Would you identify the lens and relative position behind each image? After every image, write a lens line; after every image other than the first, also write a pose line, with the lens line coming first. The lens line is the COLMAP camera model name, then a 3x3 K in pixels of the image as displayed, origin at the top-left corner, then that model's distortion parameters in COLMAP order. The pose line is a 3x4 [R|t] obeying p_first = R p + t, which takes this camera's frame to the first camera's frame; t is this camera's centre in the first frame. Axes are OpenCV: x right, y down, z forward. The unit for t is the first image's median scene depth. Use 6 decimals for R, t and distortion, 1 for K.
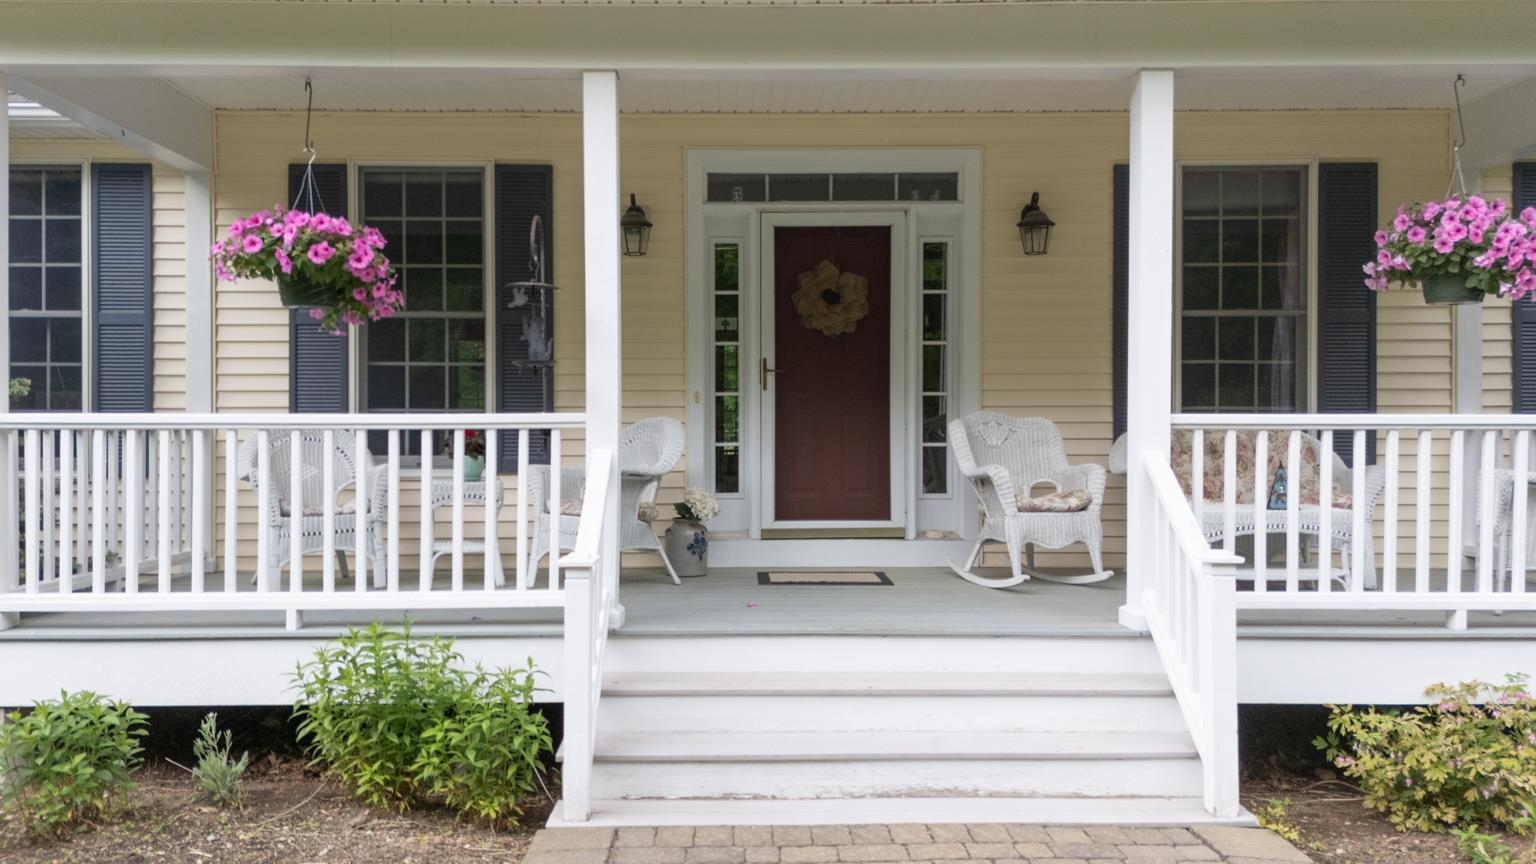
lens RADIAL K [[1099.8, 0, 768.0], [0, 1099.8, 432.0], [0, 0, 1]] dist [0.074379, -0.076930]
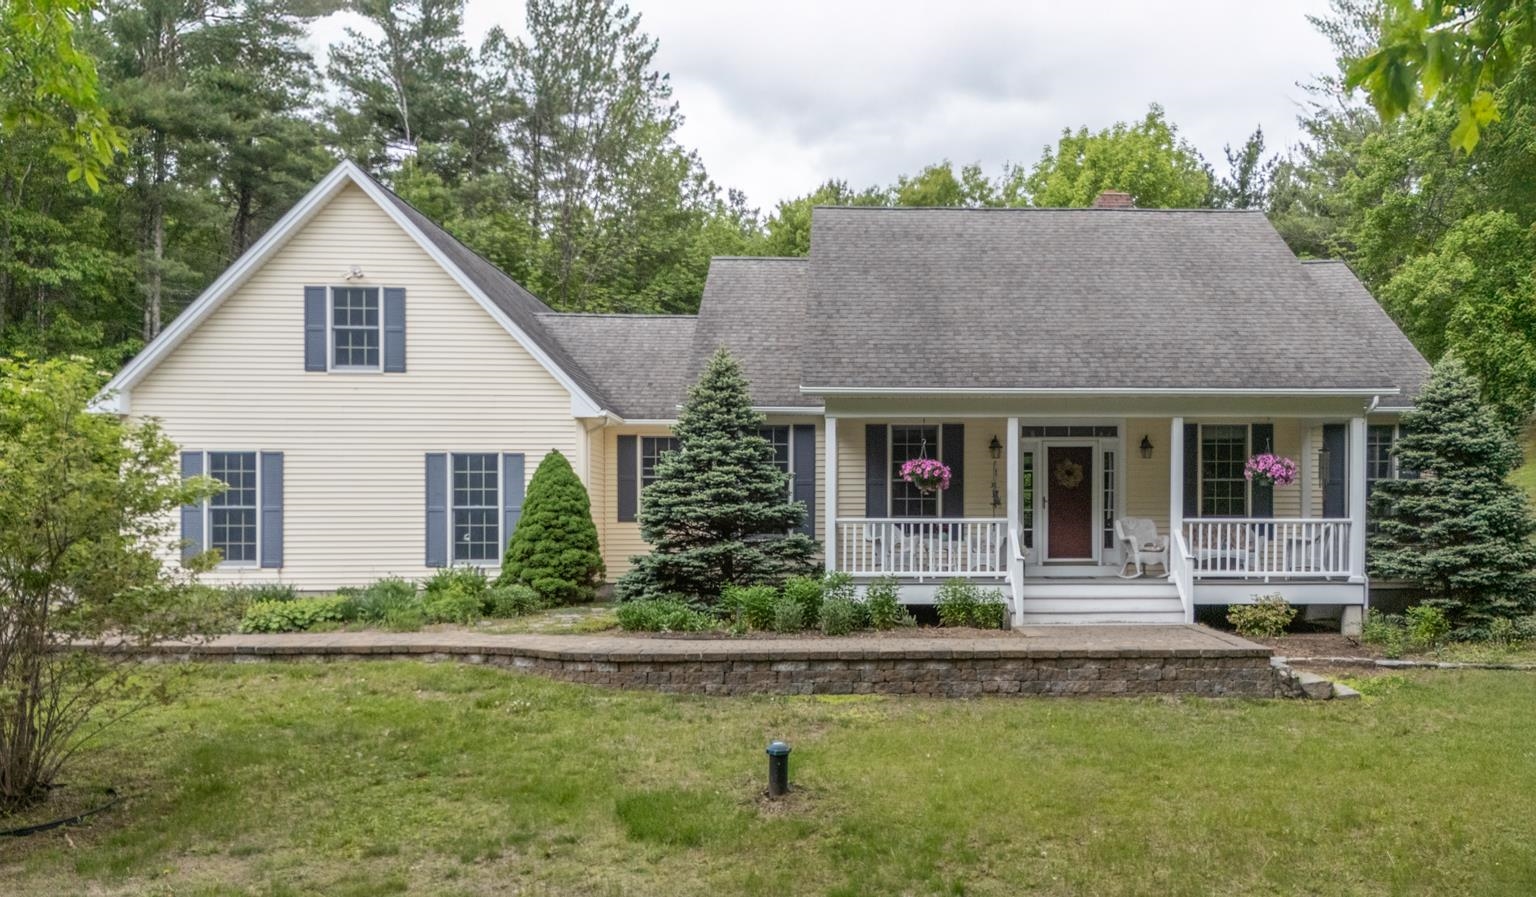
lens RADIAL K [[1228.5, 0, 868.8], [0, 1228.5, 524.0], [0, 0, 1]] dist [0.018838, 0.003890]
pose [[0.999825, 0.000460, -0.018690, -0.376582], [-0.000584, 0.999978, -0.006653, 0.018920], [0.018687, 0.006663, 0.999803, -1.995170]]
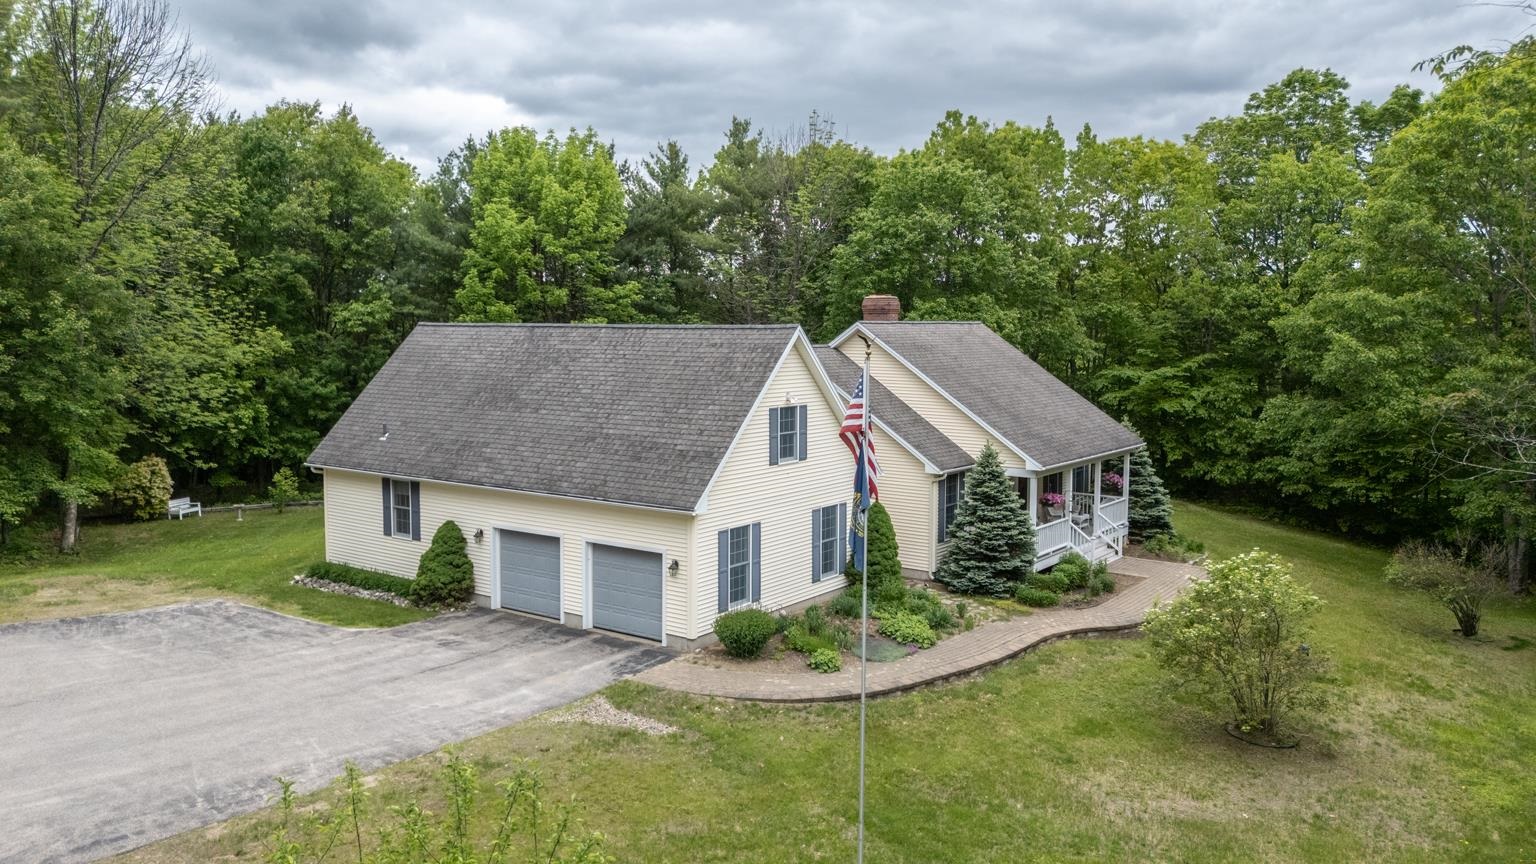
lens RADIAL K [[1099.8, 0, 768.0], [0, 1099.8, 432.0], [0, 0, 1]] dist [0.074379, -0.076930]
pose [[0.658547, -0.064522, 0.749768, -4.805807], [0.005517, 0.996705, 0.080928, -0.819940], [-0.752519, -0.049158, 0.656733, -1.566767]]
